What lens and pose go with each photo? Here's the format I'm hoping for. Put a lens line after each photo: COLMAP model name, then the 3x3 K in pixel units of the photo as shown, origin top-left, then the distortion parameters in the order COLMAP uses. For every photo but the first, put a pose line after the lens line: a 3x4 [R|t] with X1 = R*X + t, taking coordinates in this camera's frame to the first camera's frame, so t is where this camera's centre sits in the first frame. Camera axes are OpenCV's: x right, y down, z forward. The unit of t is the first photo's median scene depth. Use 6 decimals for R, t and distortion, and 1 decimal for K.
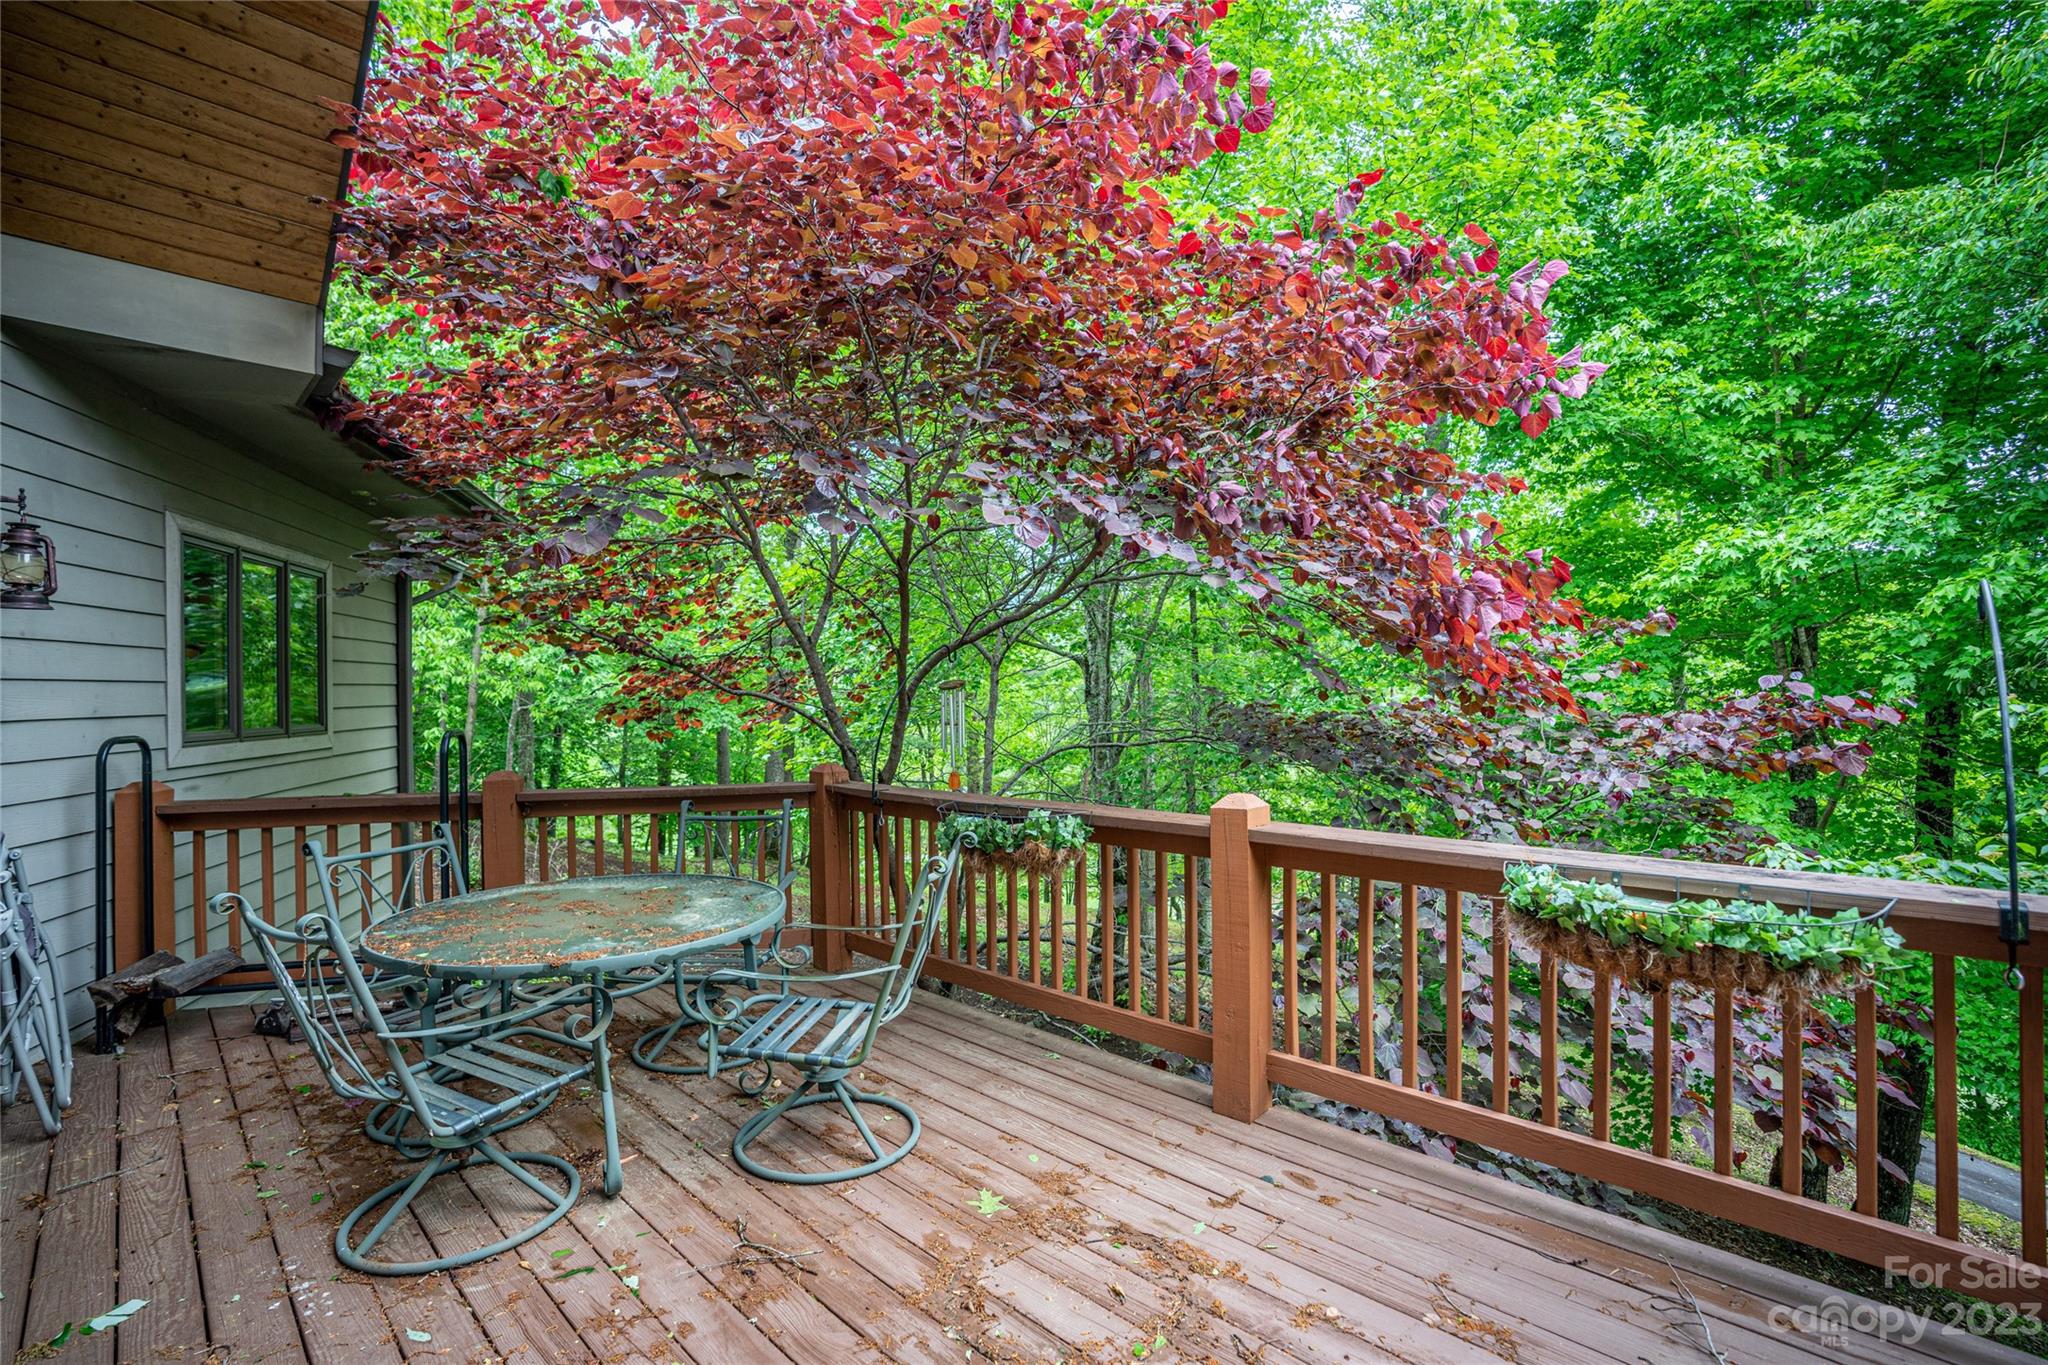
lens RADIAL K [[941.6, 0, 1020.5], [0, 941.6, 690.5], [0, 0, 1]] dist [-0.045746, 0.021460]
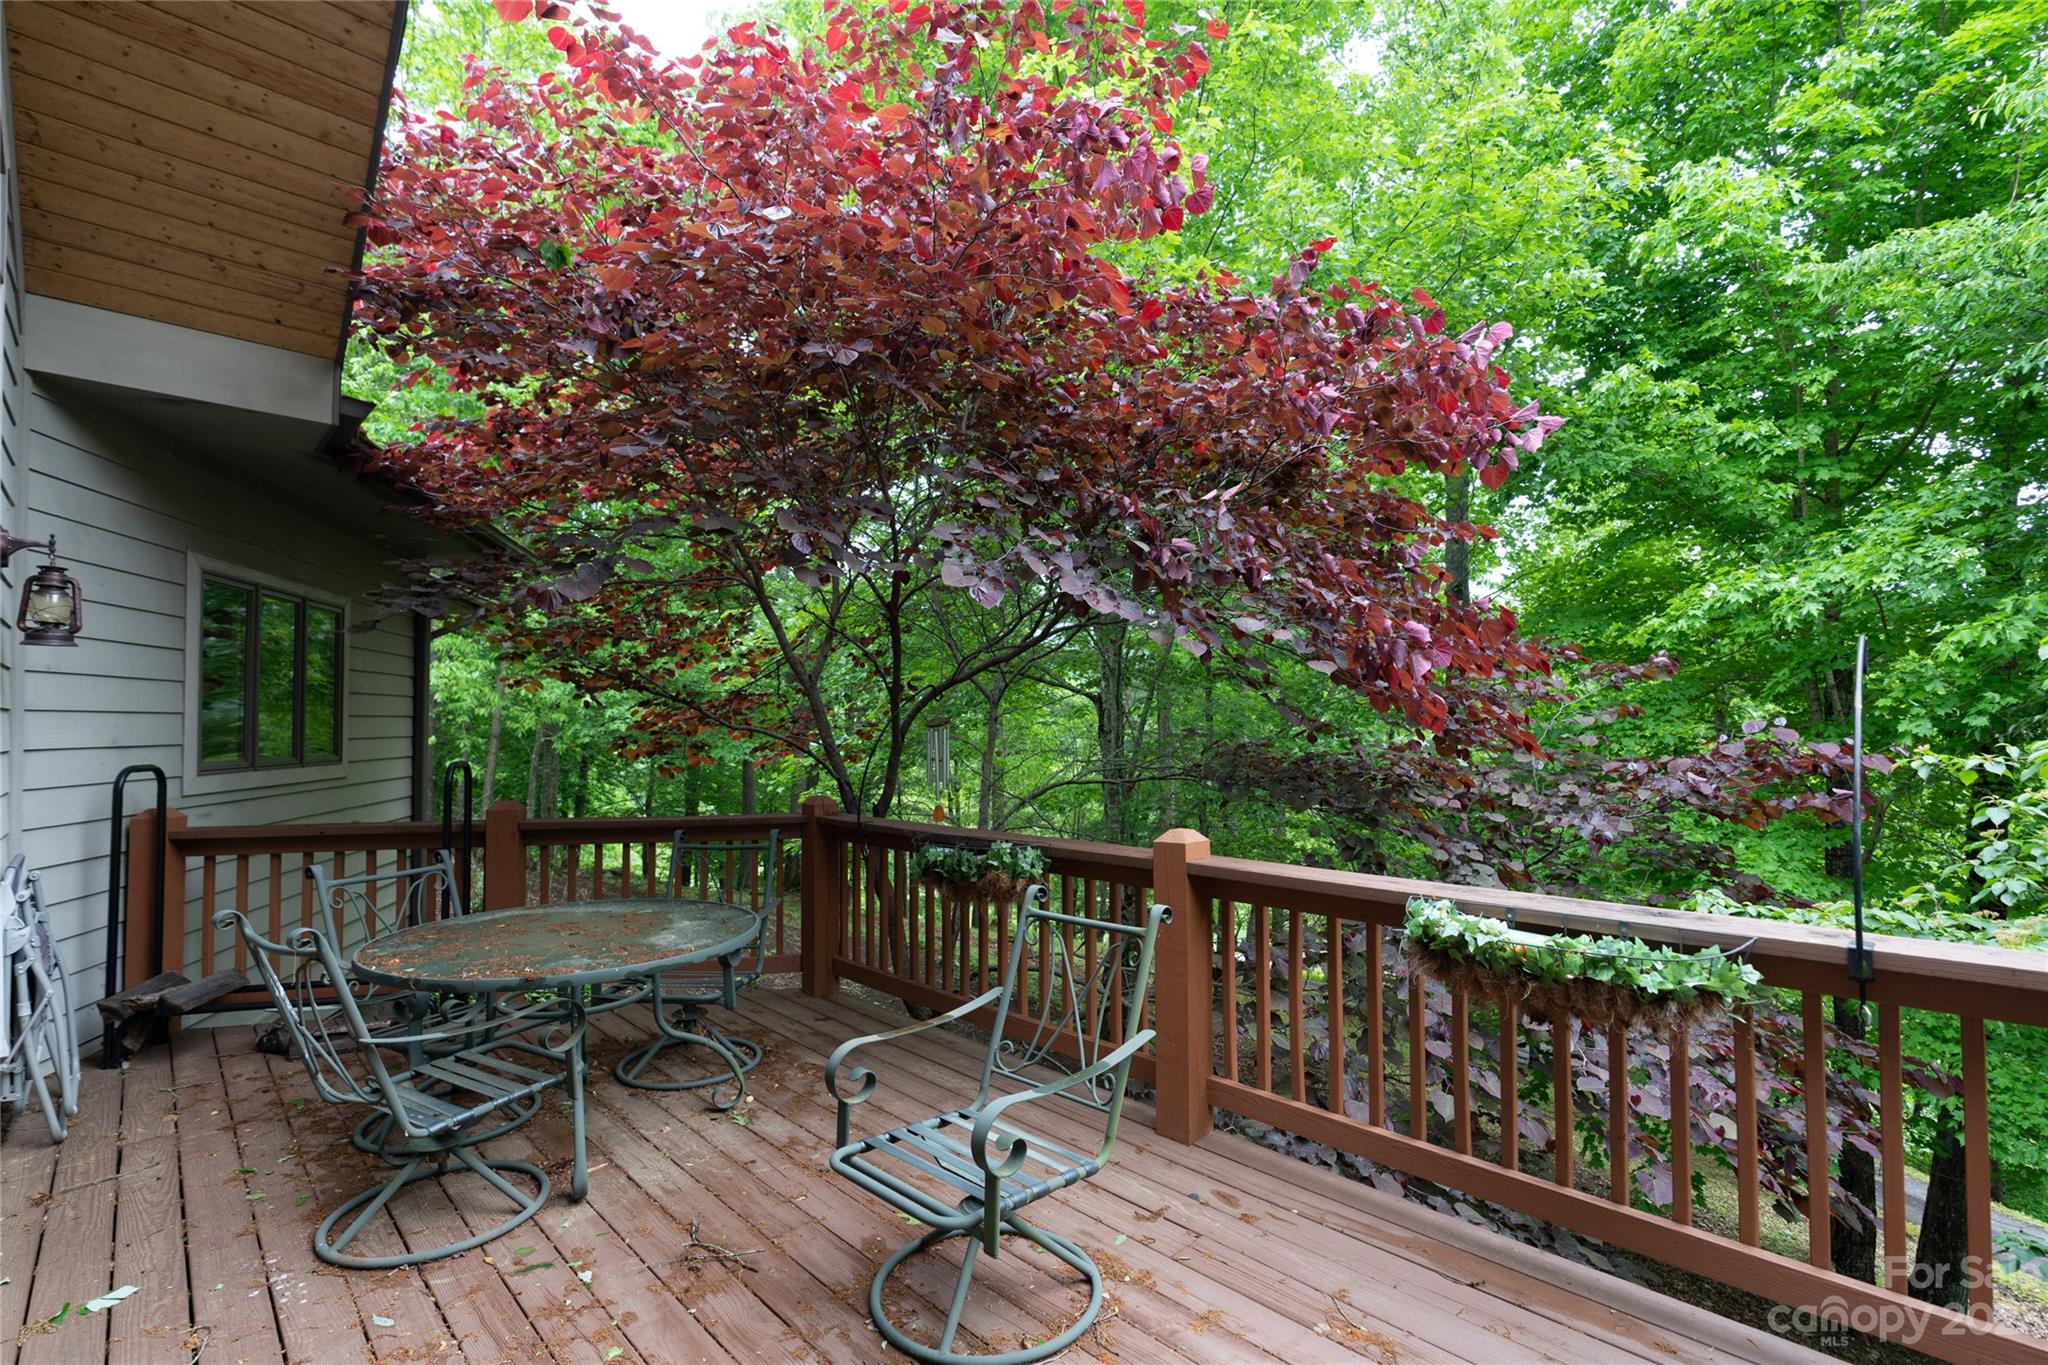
lens RADIAL K [[940.7, 0, 1022.0], [0, 940.7, 703.6], [0, 0, 1]] dist [0.015446, -0.000523]
pose [[0.999490, 0.008981, -0.030659, 0.068287], [-0.009700, 0.999679, -0.023394, -0.004757], [0.030439, 0.023680, 0.999256, -0.063905]]
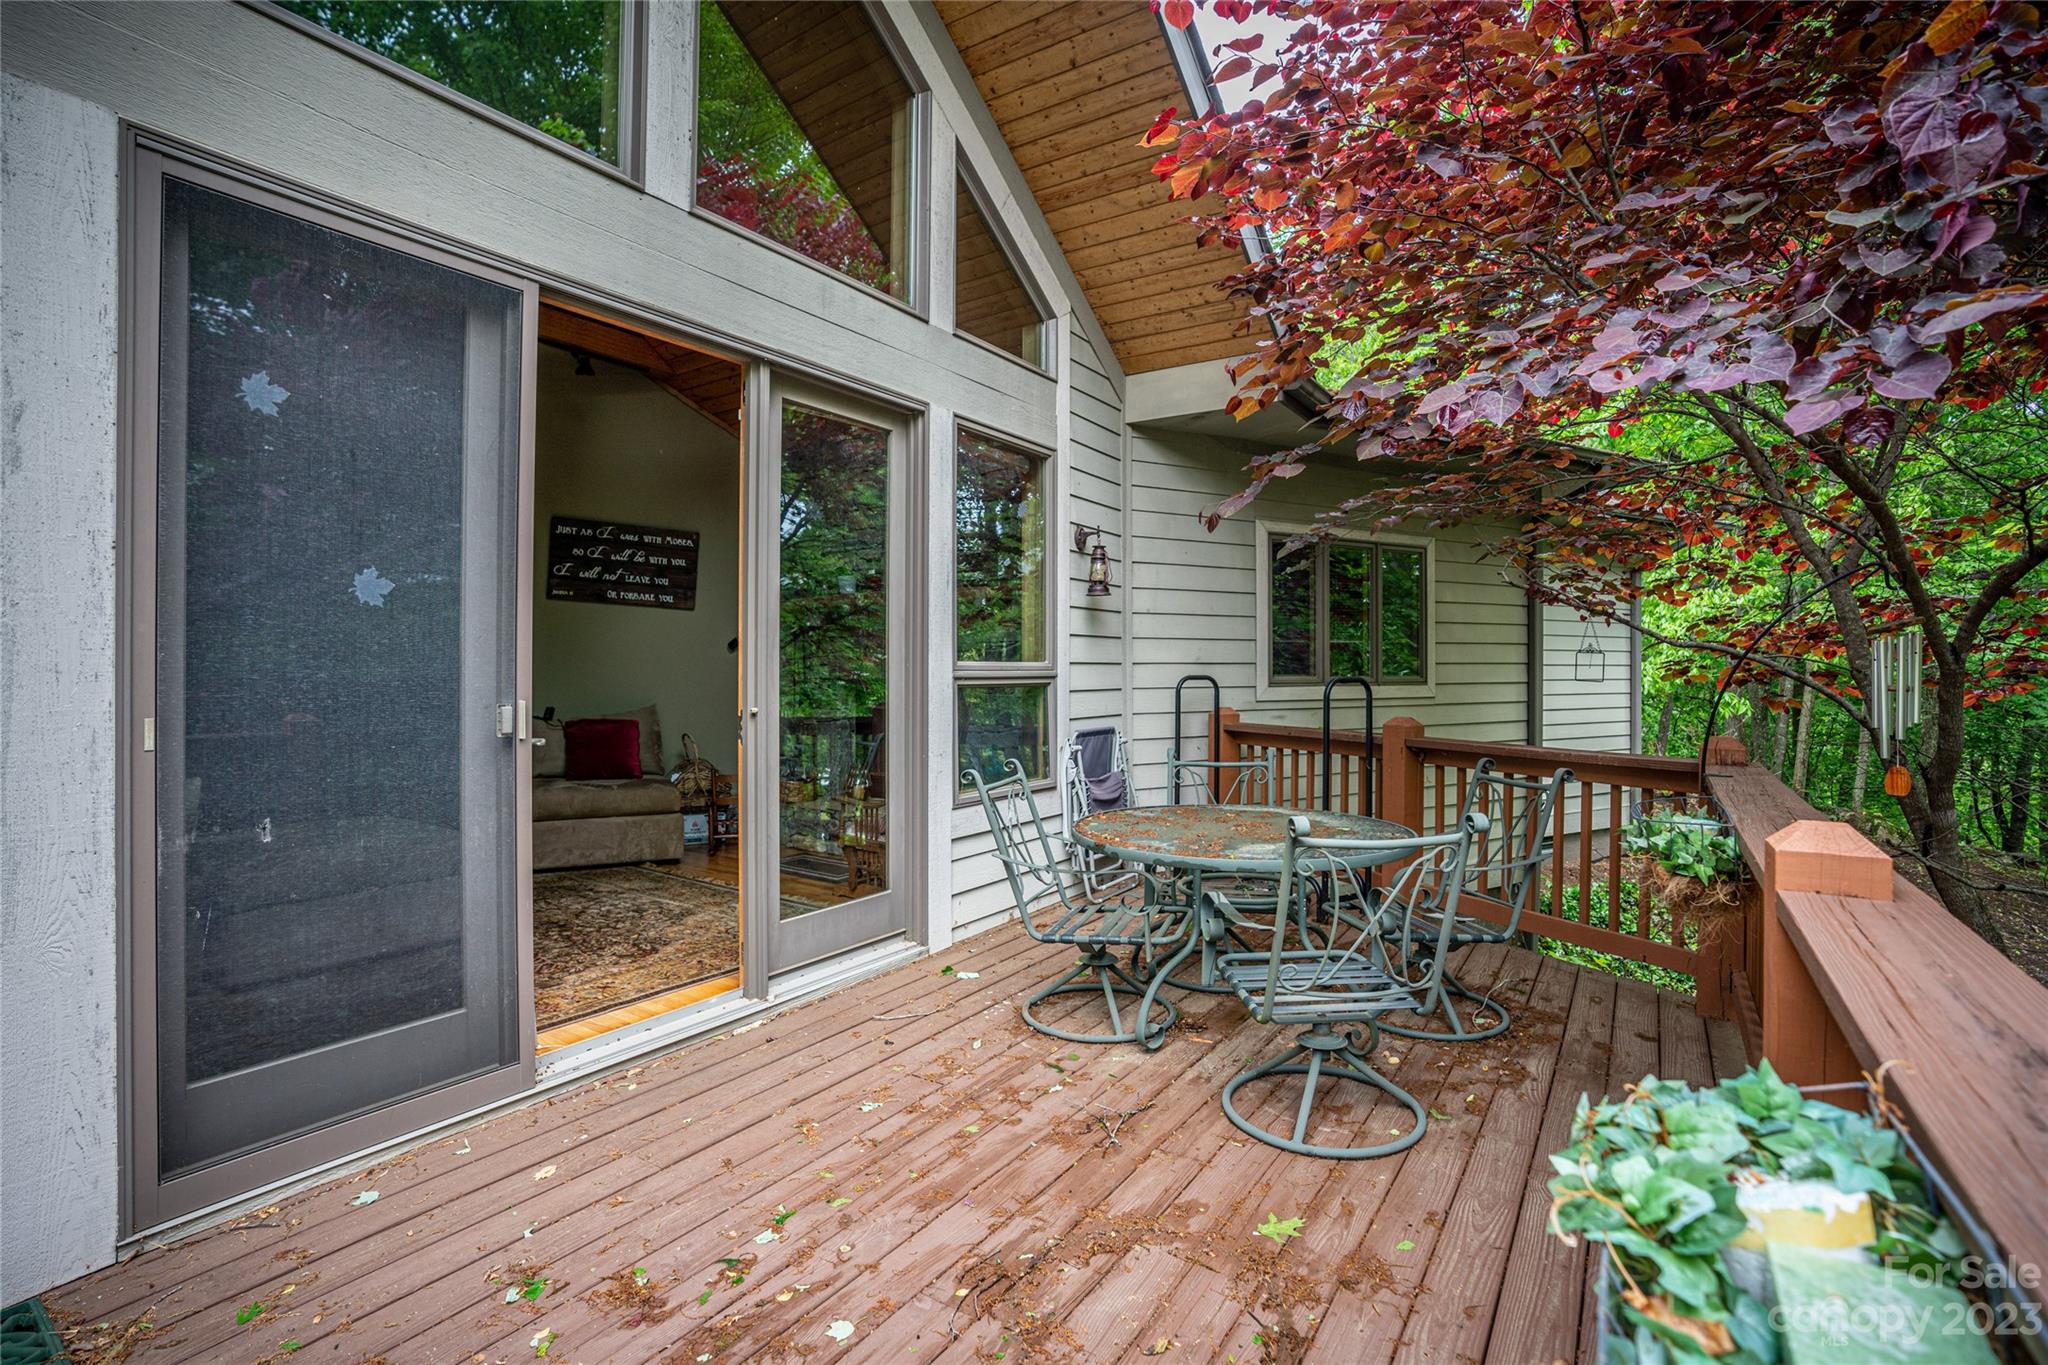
lens RADIAL K [[953.2, 0, 1020.4], [0, 953.2, 667.6], [0, 0, 1]] dist [-0.077543, 0.030854]
pose [[0.192212, 0.009195, -0.981310, 0.498489], [-0.001208, 0.999958, 0.009133, 0.022778], [0.981353, -0.000570, 0.192215, 0.407390]]
